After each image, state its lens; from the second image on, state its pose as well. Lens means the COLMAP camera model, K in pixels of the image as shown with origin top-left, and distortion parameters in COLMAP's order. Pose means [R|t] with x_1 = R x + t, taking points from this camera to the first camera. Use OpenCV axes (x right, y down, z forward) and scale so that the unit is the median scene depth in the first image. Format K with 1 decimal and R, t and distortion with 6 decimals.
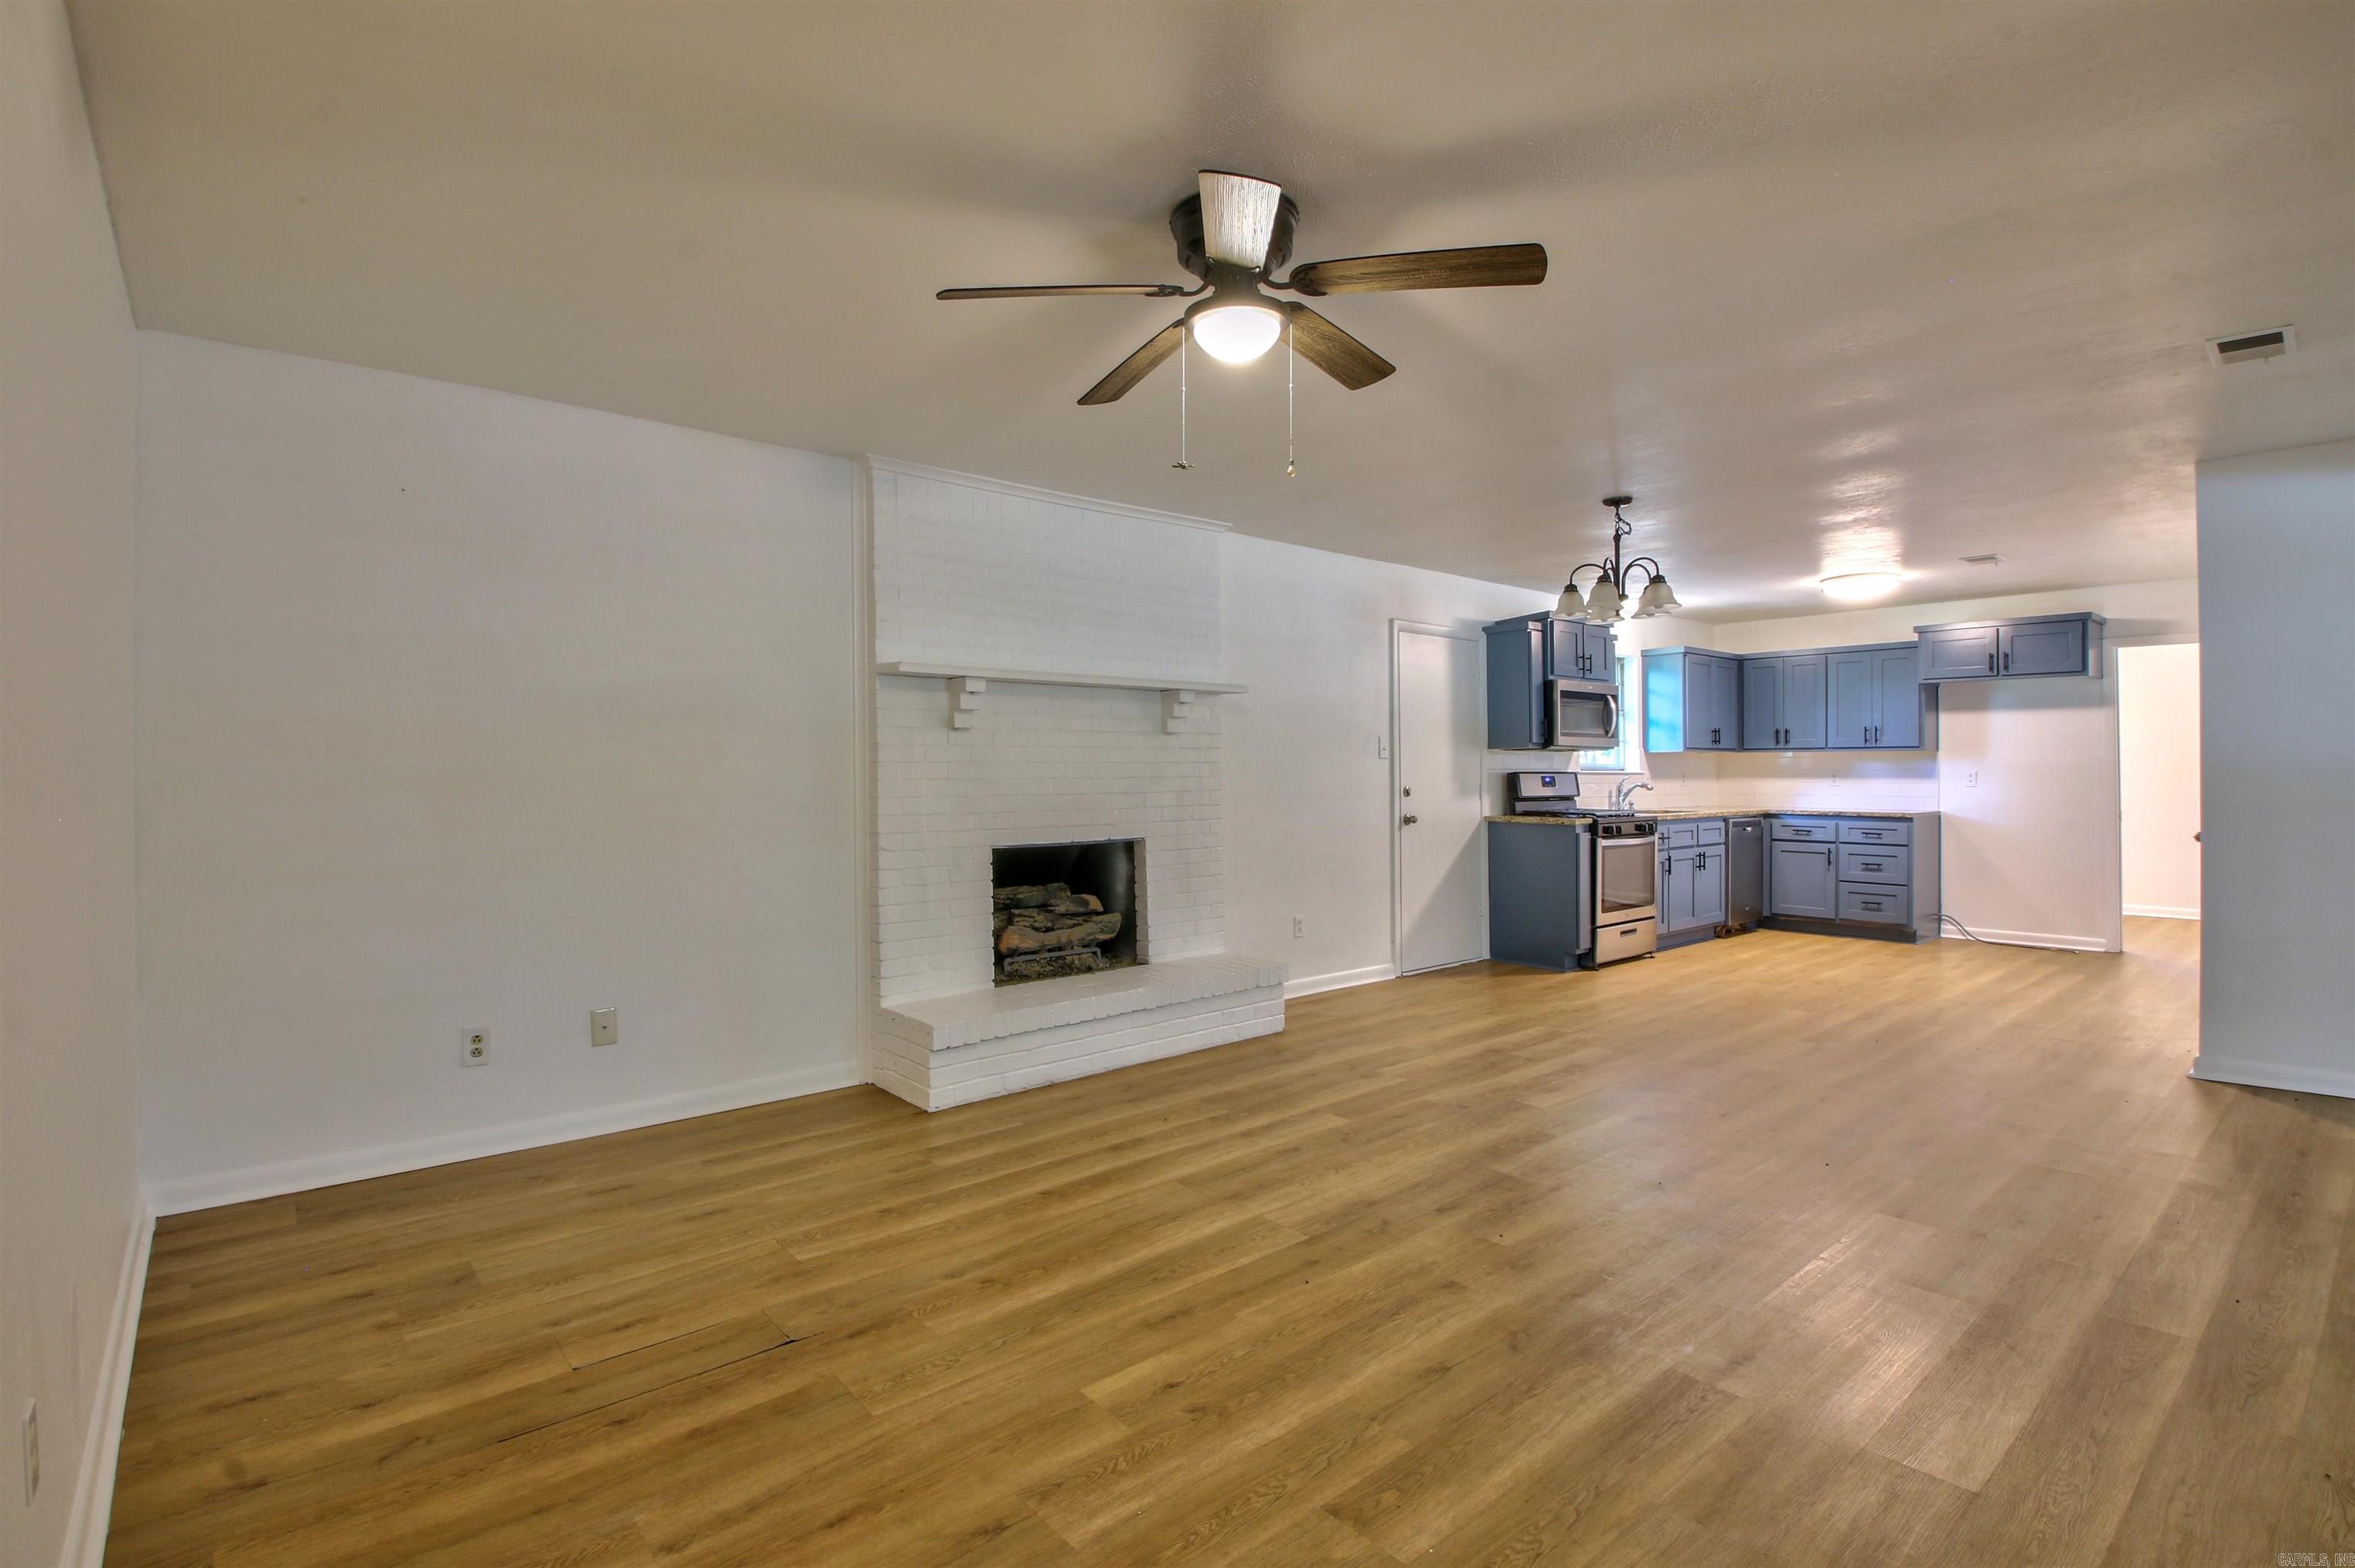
lens RADIAL K [[1100.0, 0, 1181.3], [0, 1100.0, 770.5], [0, 0, 1]] dist [0.025381, -0.036433]
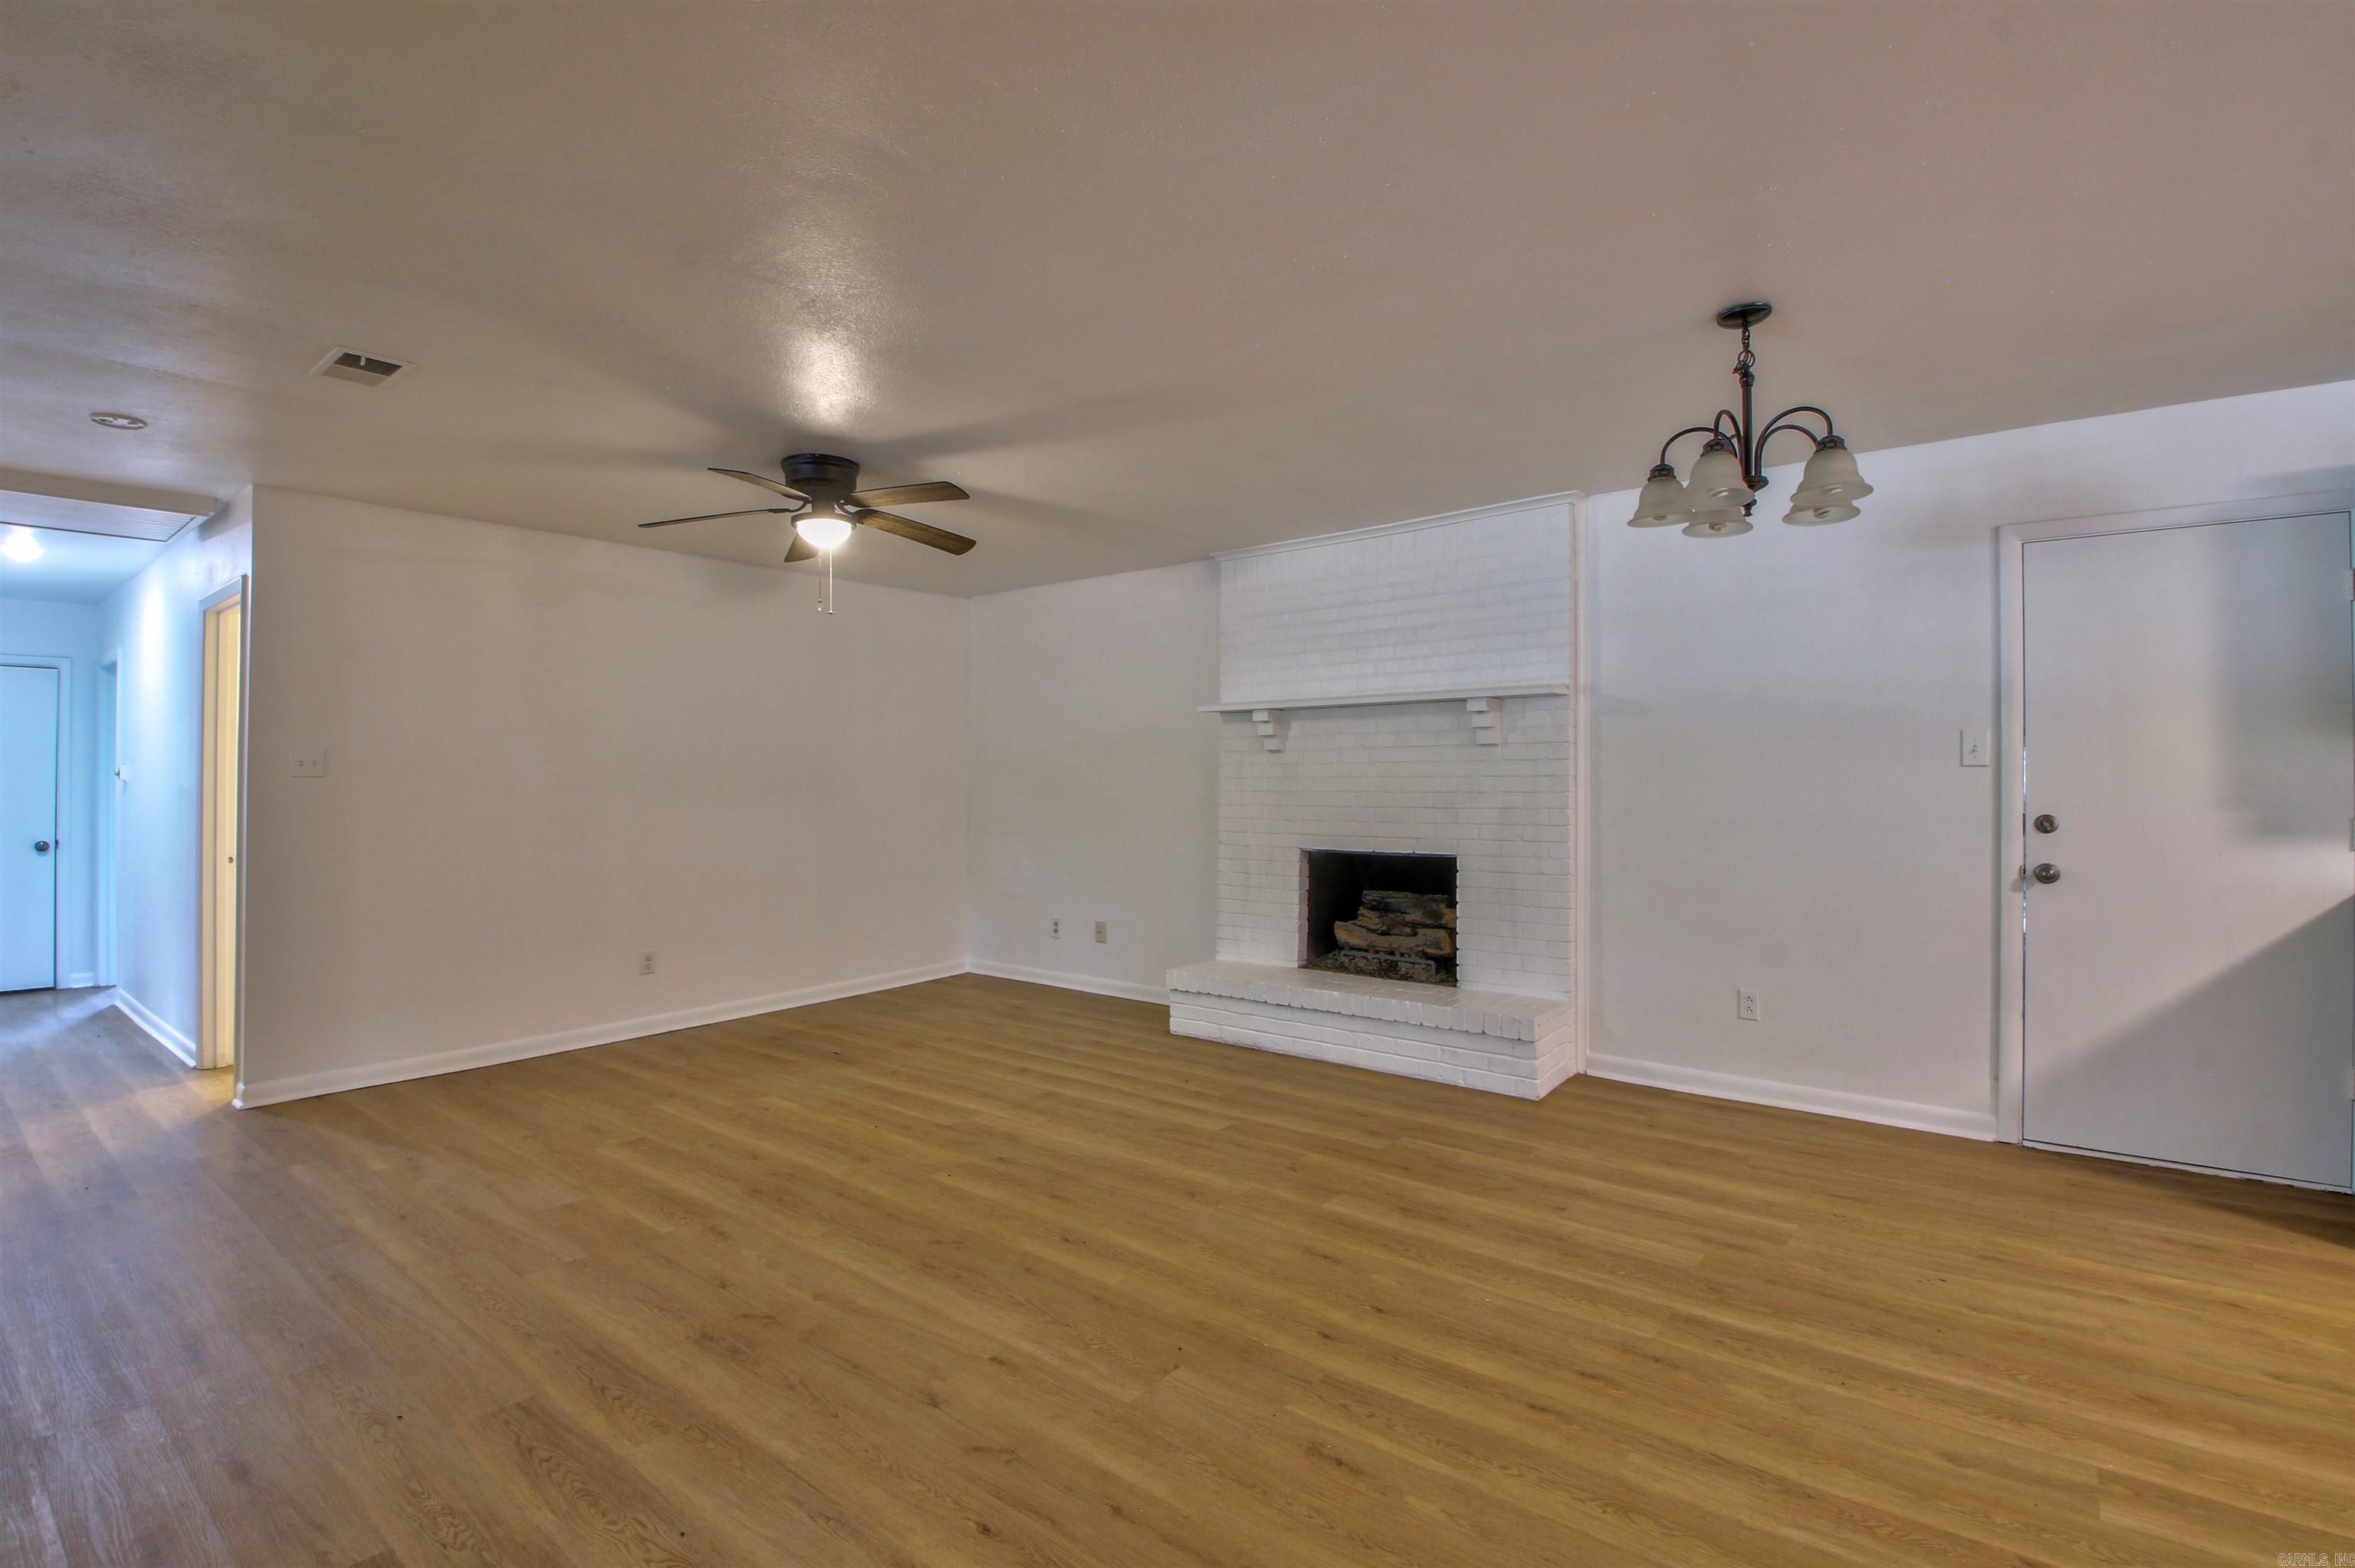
lens RADIAL K [[1089.5, 0, 1173.8], [0, 1089.5, 773.4], [0, 0, 1]] dist [0.016058, -0.027027]
pose [[0.181639, -0.005901, -0.983348, 0.655873], [0.000002, 0.999982, -0.006001, -0.003649], [0.983365, 0.001088, 0.181636, 0.447449]]
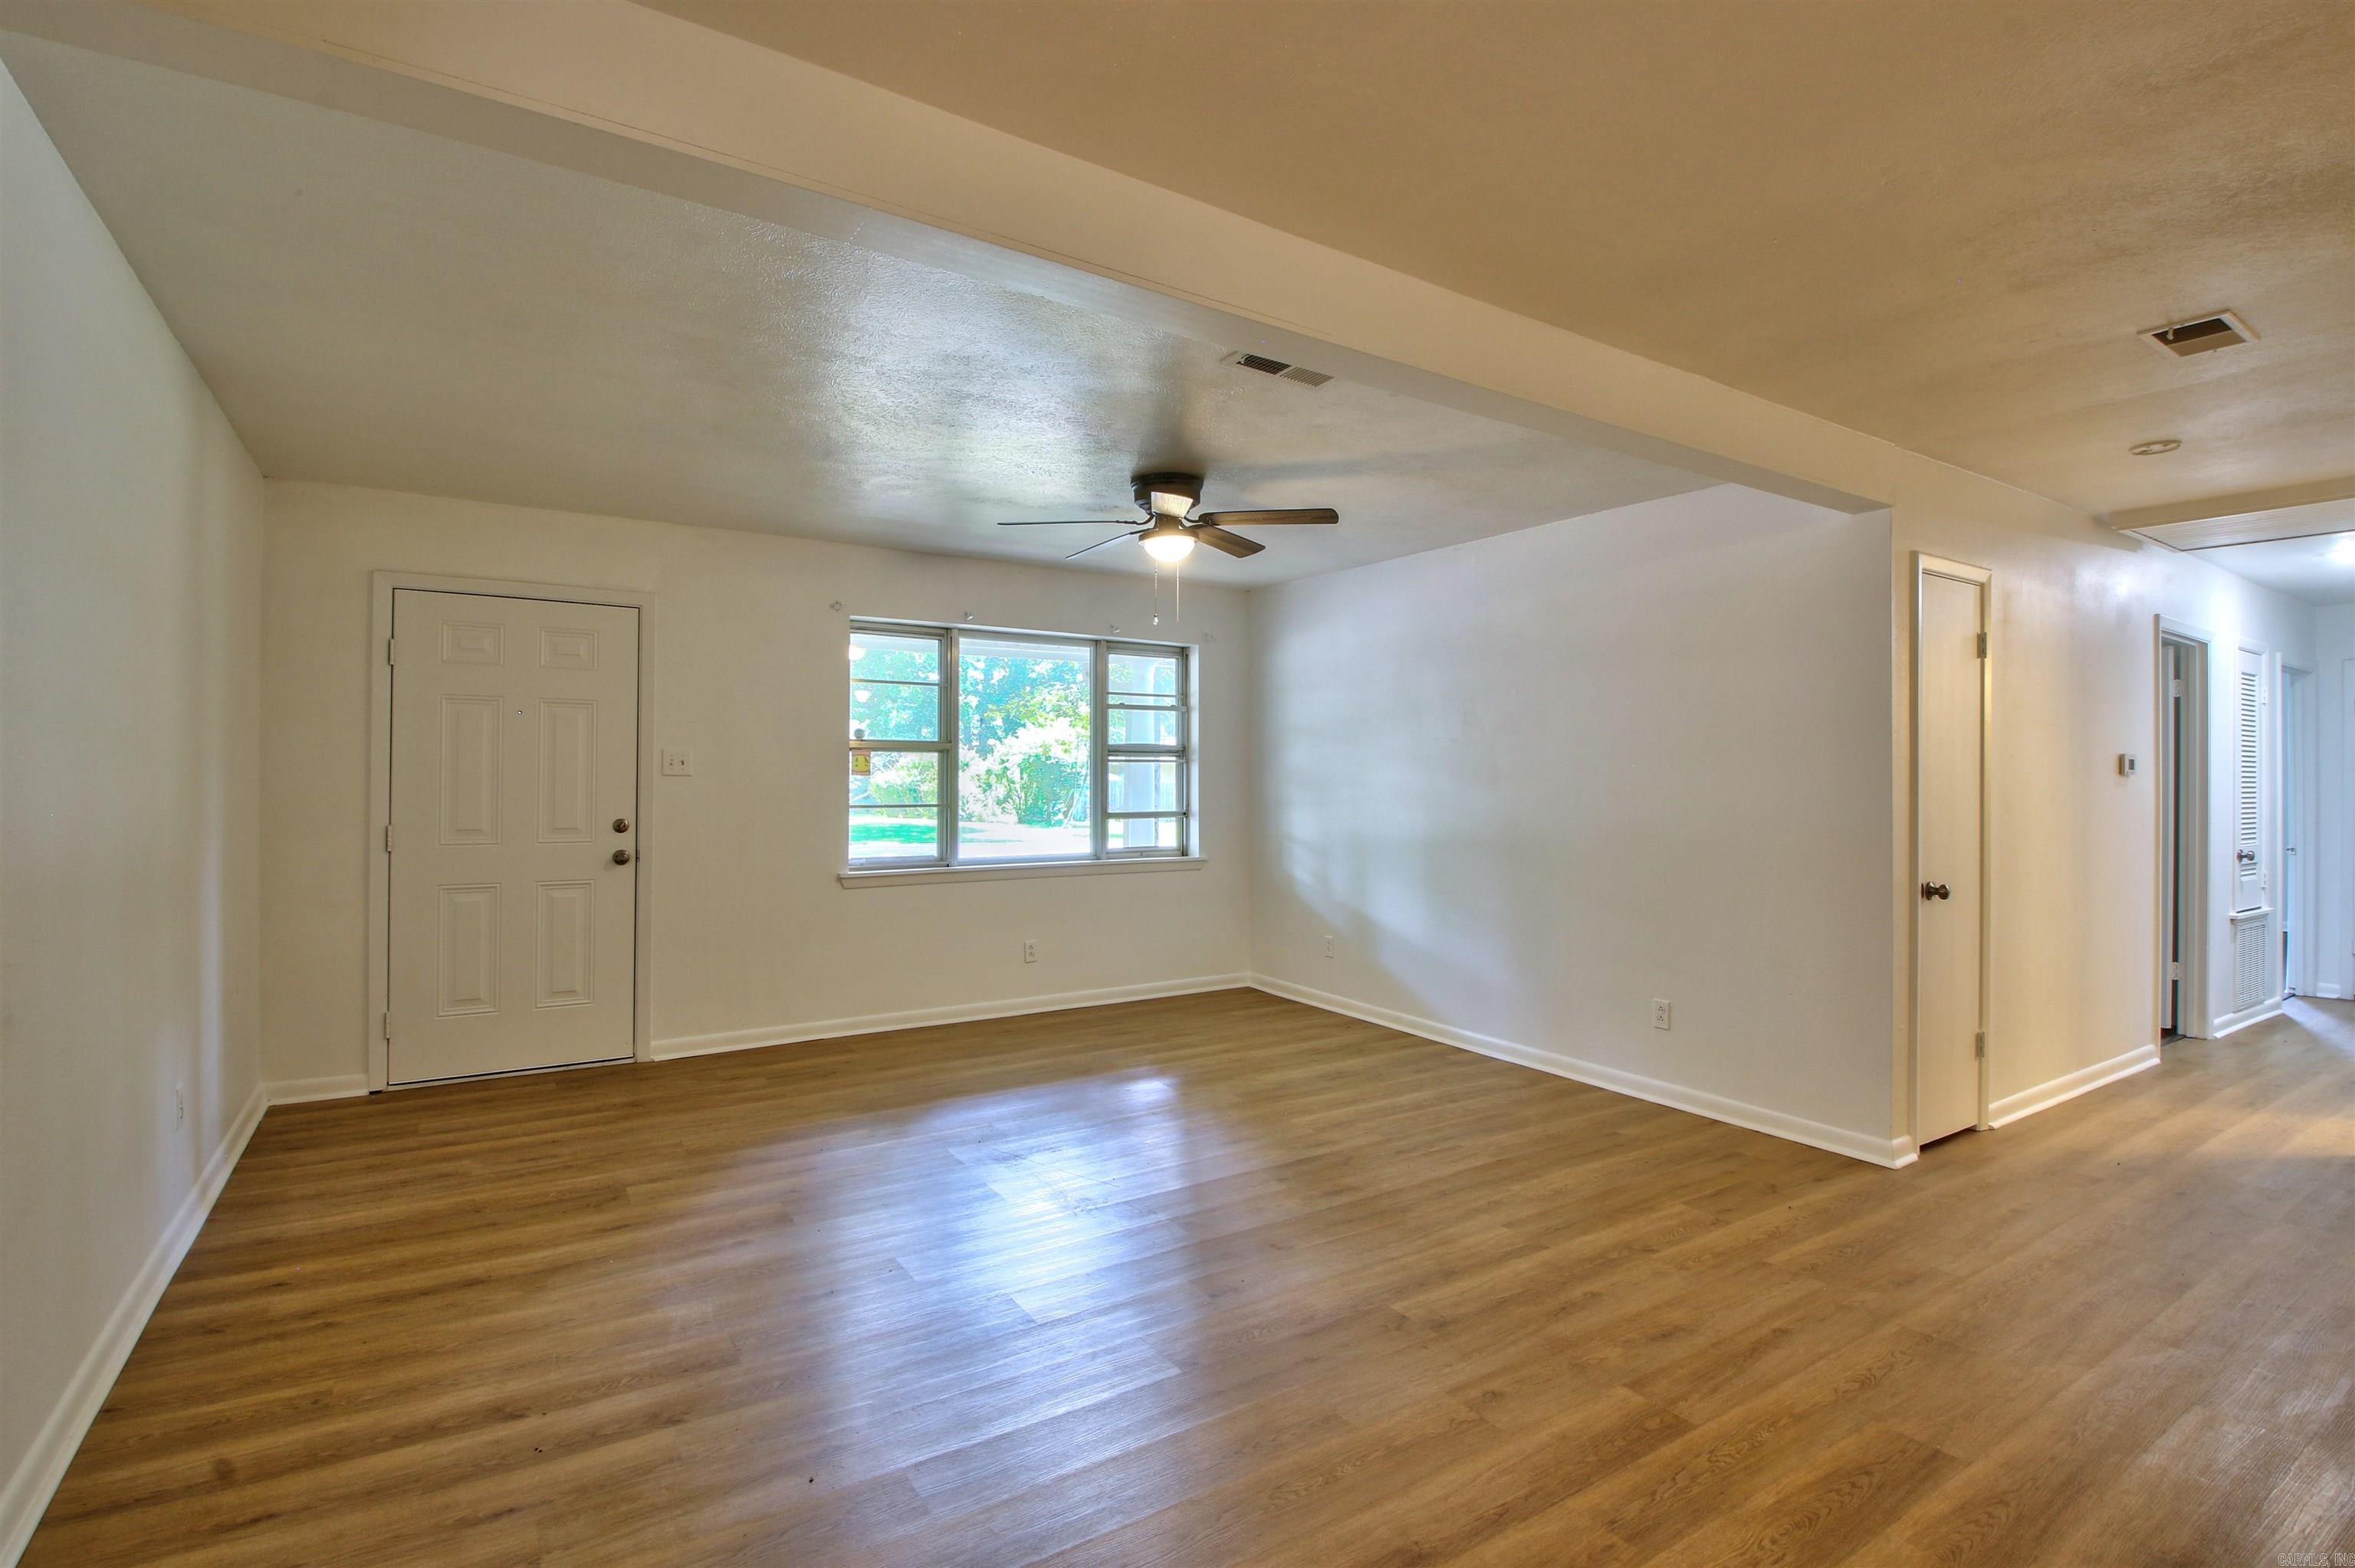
lens RADIAL K [[1100.0, 0, 1181.3], [0, 1100.0, 770.5], [0, 0, 1]] dist [0.025381, -0.036433]
pose [[-0.991162, -0.003732, 0.132602, 0.471421], [-0.004252, 0.999984, -0.003638, -0.009211], [-0.132586, -0.004170, -0.991163, 0.654087]]
